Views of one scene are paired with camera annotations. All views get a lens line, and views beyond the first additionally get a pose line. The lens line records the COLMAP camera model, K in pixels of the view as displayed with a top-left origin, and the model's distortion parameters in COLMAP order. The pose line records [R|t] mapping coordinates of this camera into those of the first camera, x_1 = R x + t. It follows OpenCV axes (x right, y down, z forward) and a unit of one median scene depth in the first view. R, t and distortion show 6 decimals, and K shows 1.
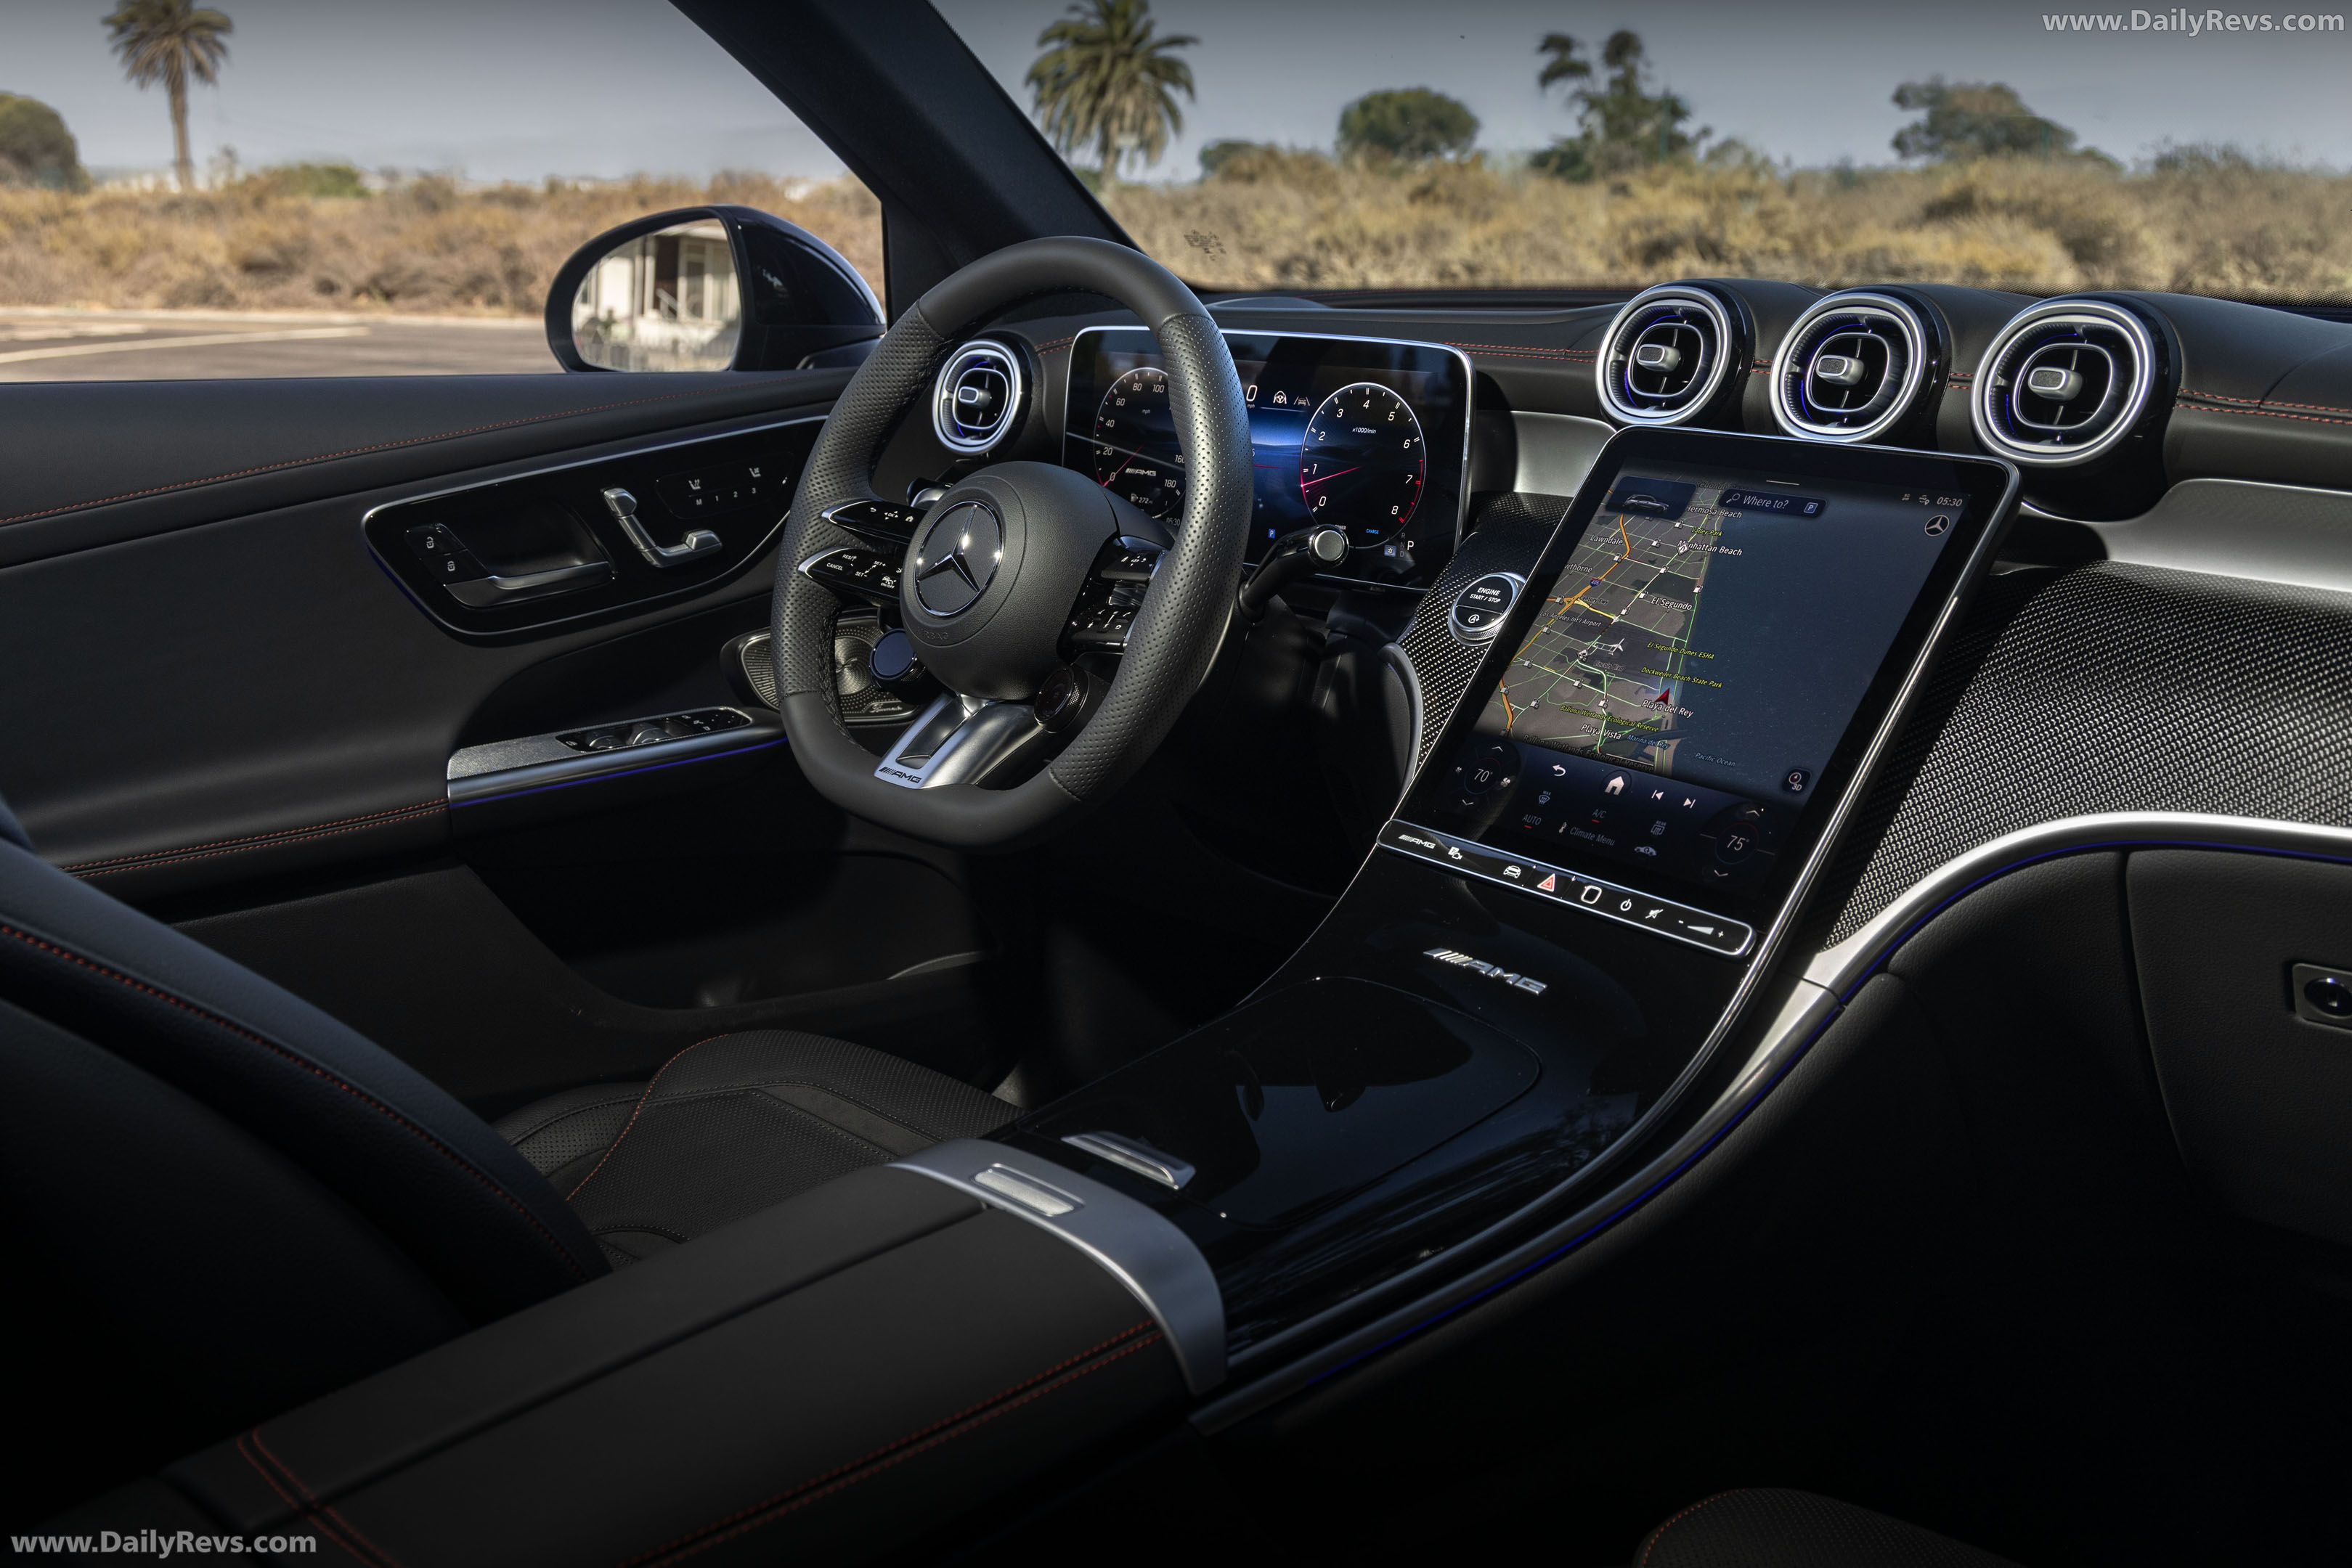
lens RADIAL K [[2302.6, 0, 1095.1], [0, 2302.6, 876.6], [0, 0, 1]] dist [-0.006988, -0.013734]
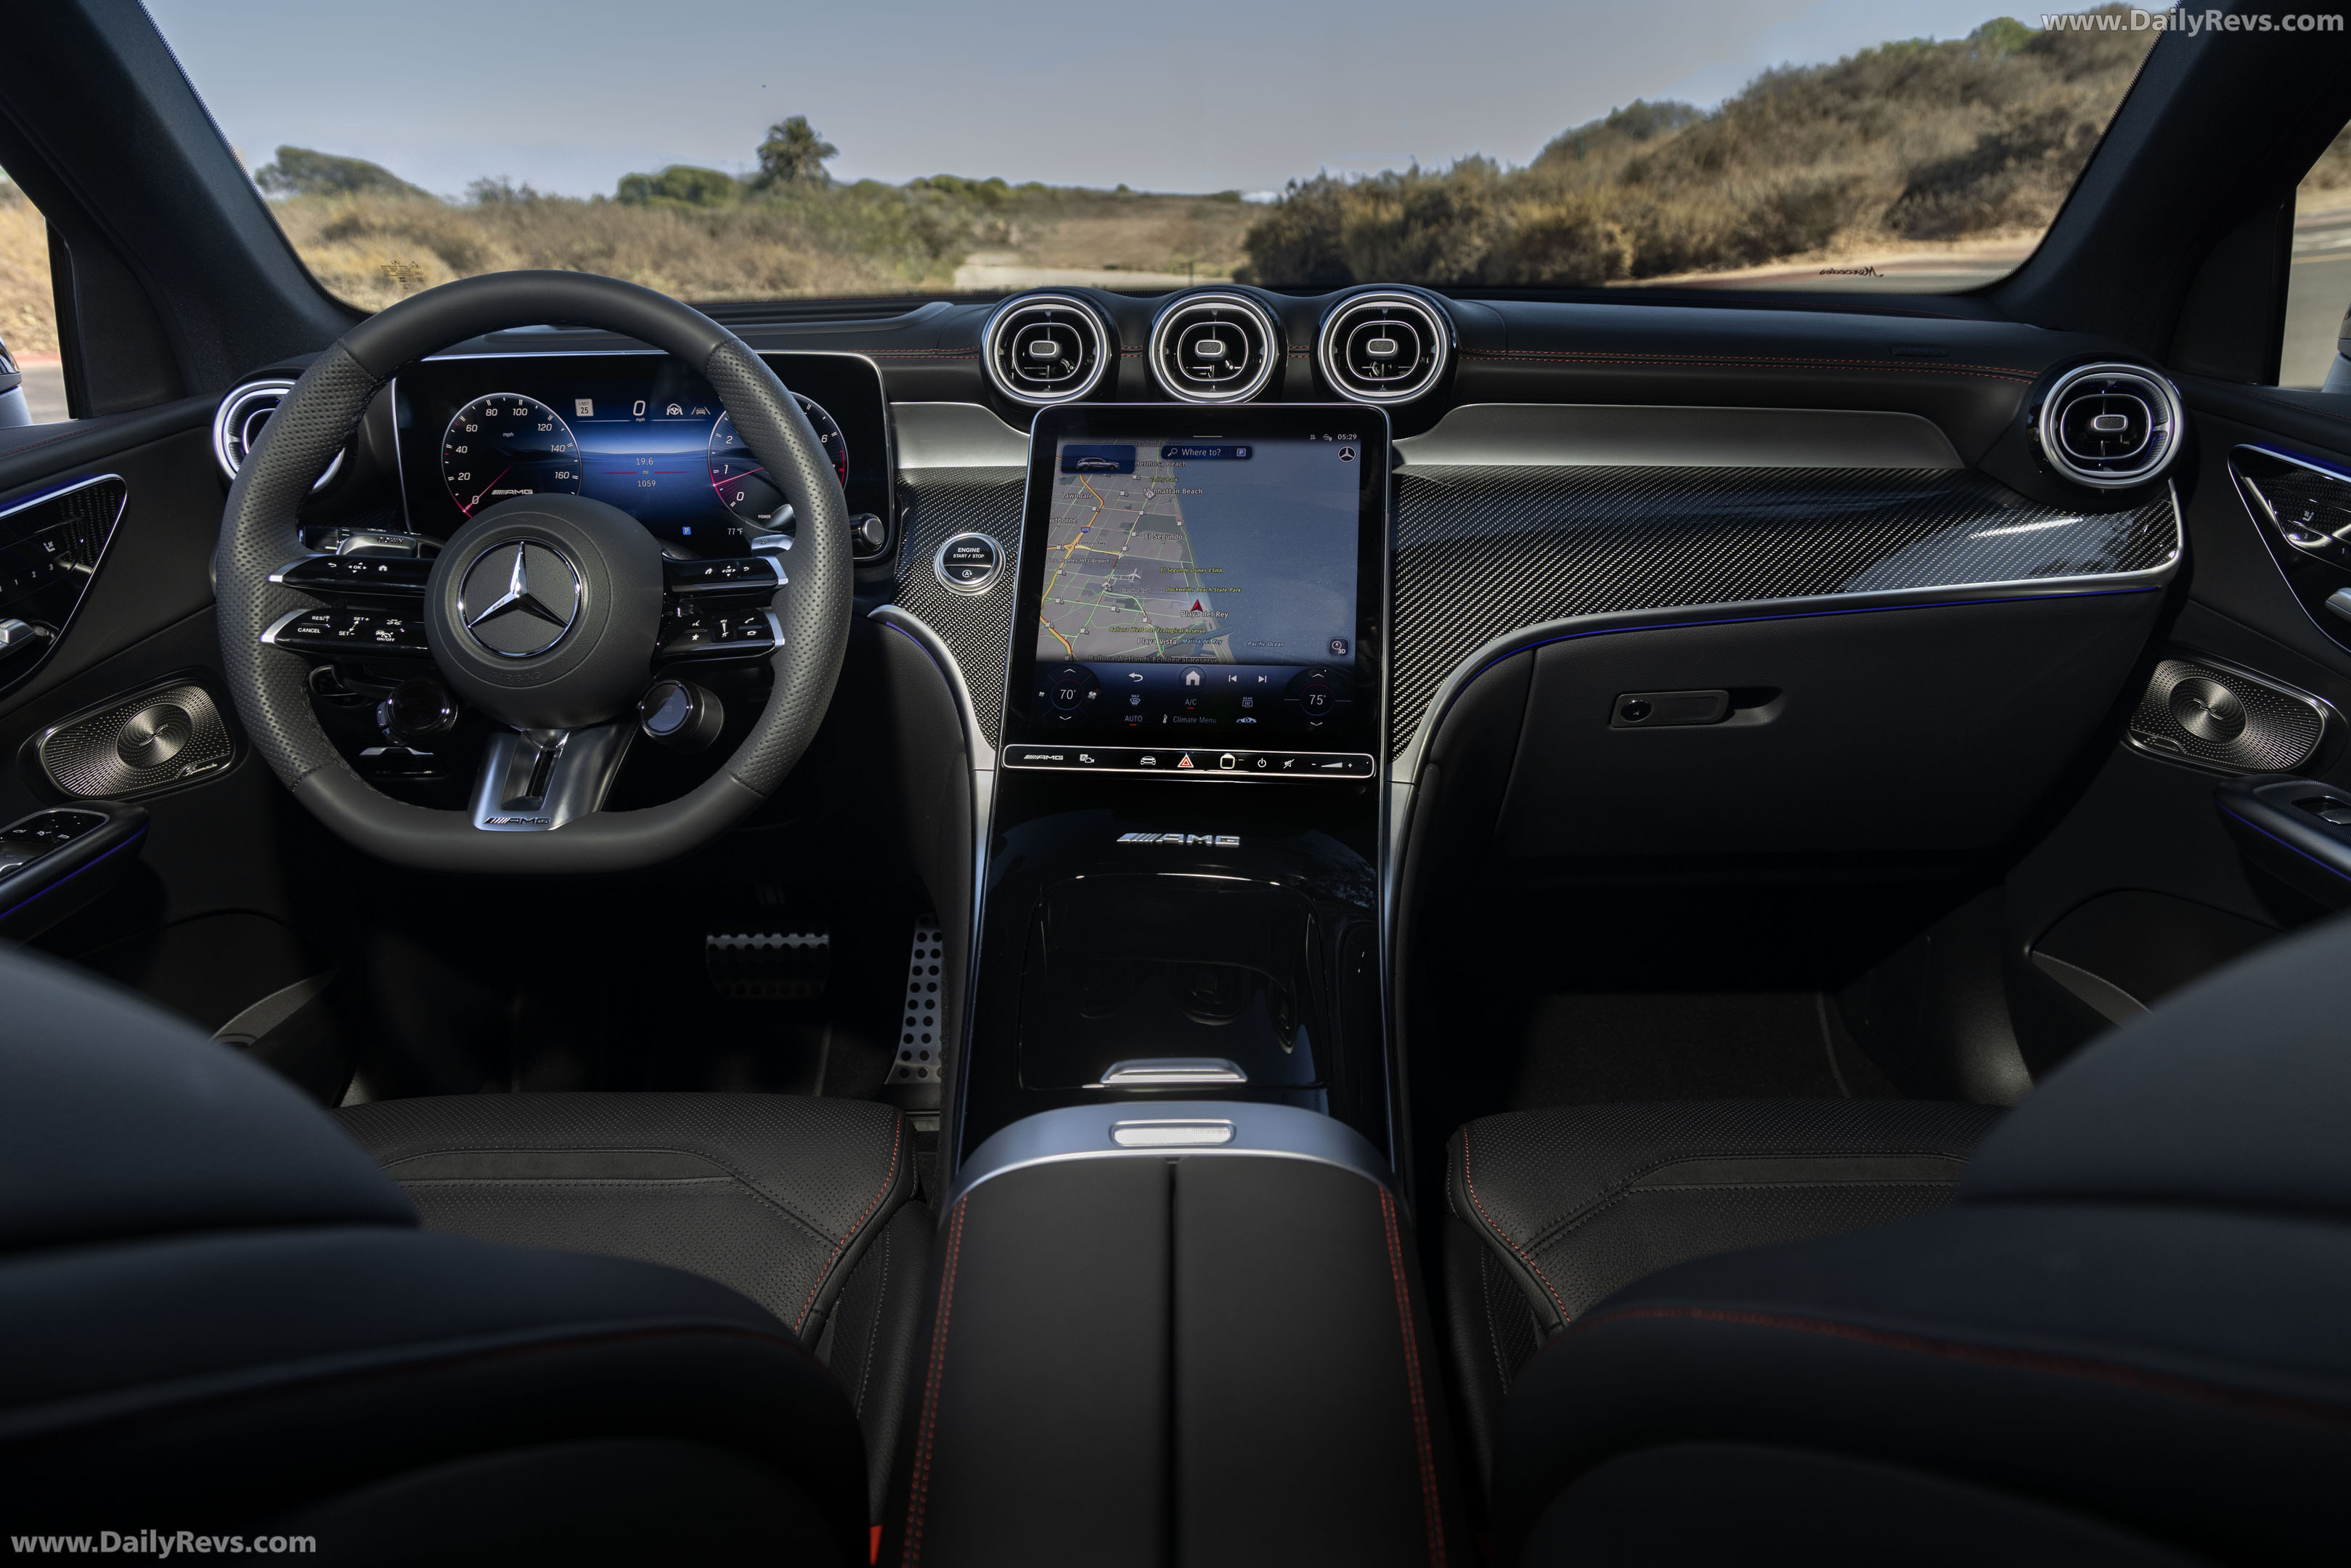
lens RADIAL K [[1604.5, 0, 1175.5], [0, 1604.5, 784.0], [0, 0, 1]] dist [0.004058, -0.000004]
pose [[0.682663, -0.250189, 0.686569, -0.389721], [0.216132, 0.966655, 0.137352, -0.100150], [-0.698039, 0.054624, 0.713973, 0.324588]]
